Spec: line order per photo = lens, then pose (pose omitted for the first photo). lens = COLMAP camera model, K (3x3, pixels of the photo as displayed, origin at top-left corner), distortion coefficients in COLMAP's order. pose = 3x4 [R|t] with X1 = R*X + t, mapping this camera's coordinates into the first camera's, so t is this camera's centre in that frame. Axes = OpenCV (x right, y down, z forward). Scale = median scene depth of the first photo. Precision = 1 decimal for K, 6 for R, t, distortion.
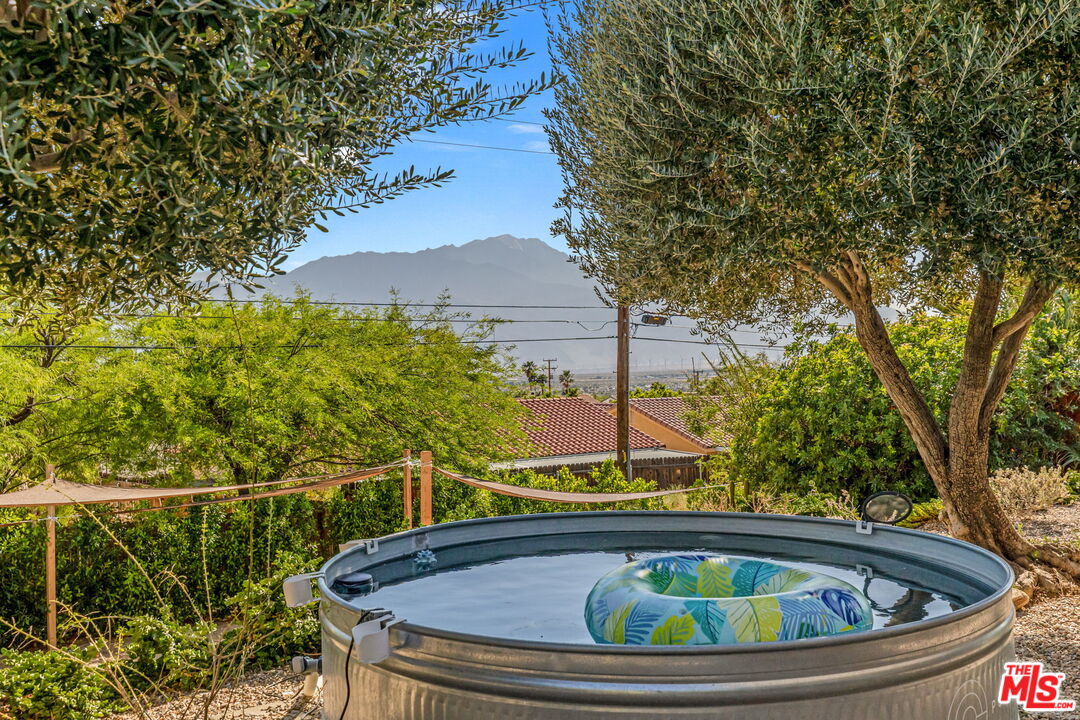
lens RADIAL K [[1077.4, 0, 540.0], [0, 1077.4, 360.0], [0, 0, 1]] dist [0.014453, 0.007002]
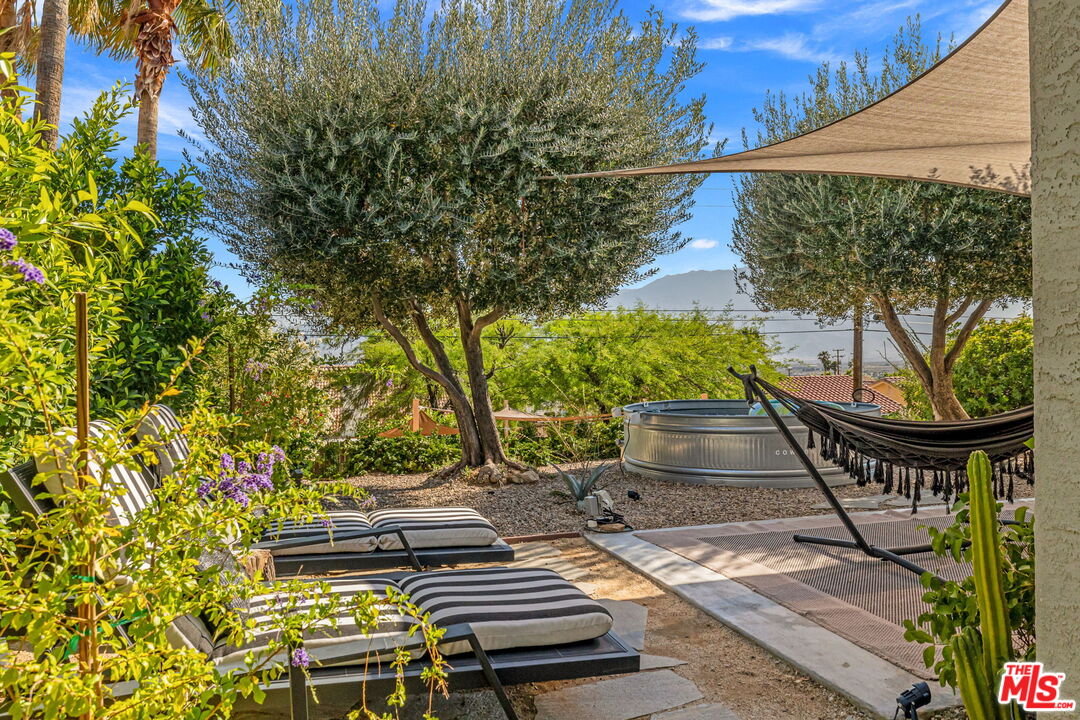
lens RADIAL K [[1077.4, 0, 540.0], [0, 1077.4, 360.0], [0, 0, 1]] dist [0.014453, 0.007002]
pose [[0.942376, -0.002017, -0.334549, 0.204302], [0.001305, 0.999996, -0.002351, 0.028929], [0.334553, 0.001779, 0.942375, -0.667441]]
